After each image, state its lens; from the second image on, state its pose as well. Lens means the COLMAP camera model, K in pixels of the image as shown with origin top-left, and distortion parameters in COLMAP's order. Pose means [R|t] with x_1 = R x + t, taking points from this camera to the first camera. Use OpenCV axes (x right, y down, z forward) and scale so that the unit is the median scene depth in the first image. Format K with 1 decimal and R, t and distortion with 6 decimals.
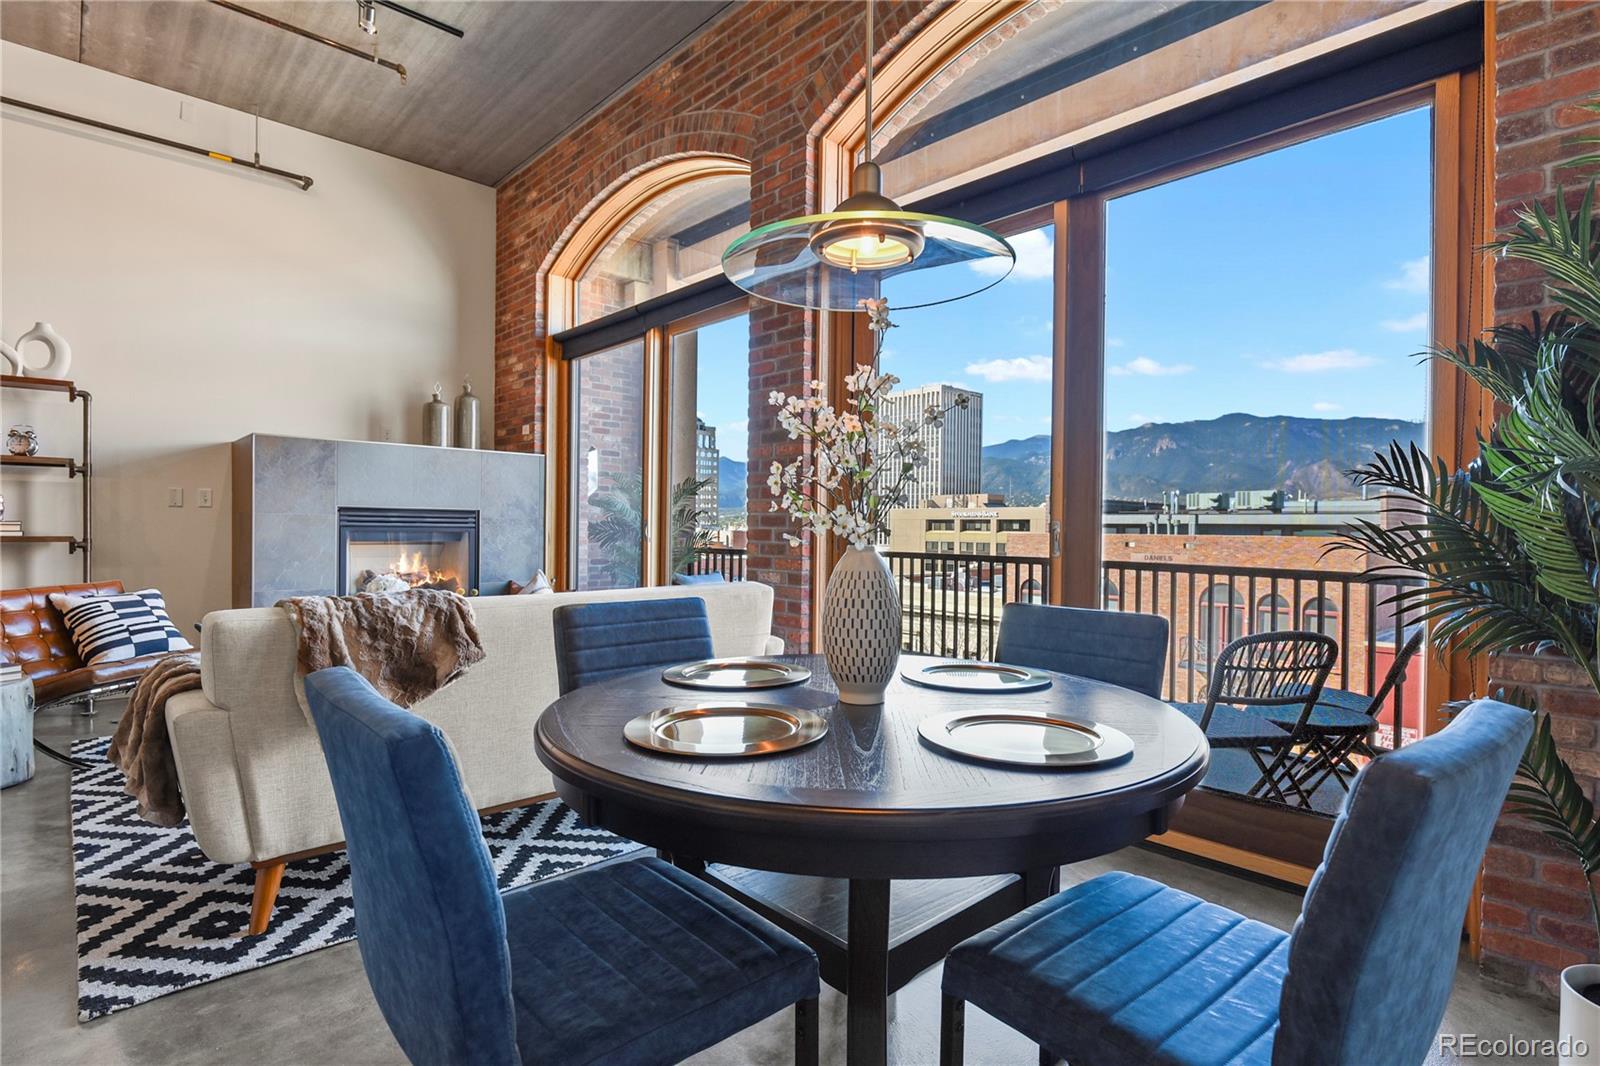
lens RADIAL K [[786.3, 0, 808.1], [0, 786.3, 534.7], [0, 0, 1]] dist [-0.009993, -0.005075]
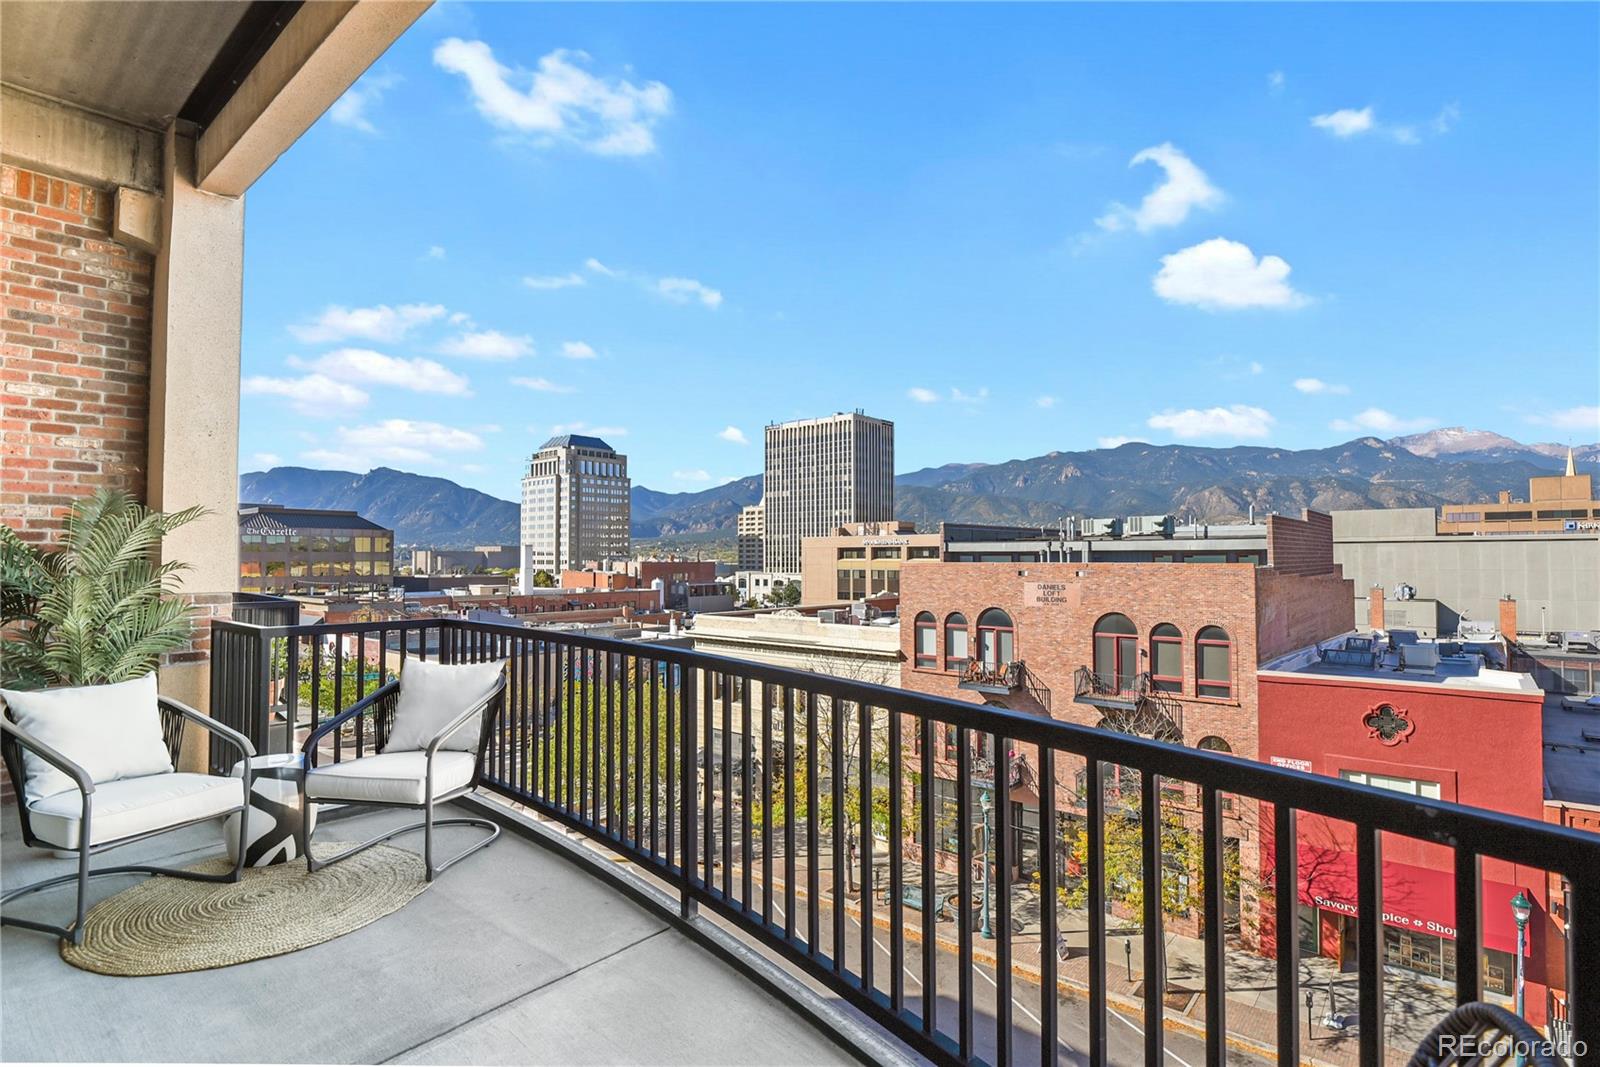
lens RADIAL K [[786.3, 0, 808.1], [0, 786.3, 535.2], [0, 0, 1]] dist [-0.009993, -0.005075]
pose [[0.994591, -0.011690, 0.103208, 0.330807], [0.015388, 0.999265, -0.035099, -0.028631], [-0.102722, 0.036498, 0.994040, 0.473793]]
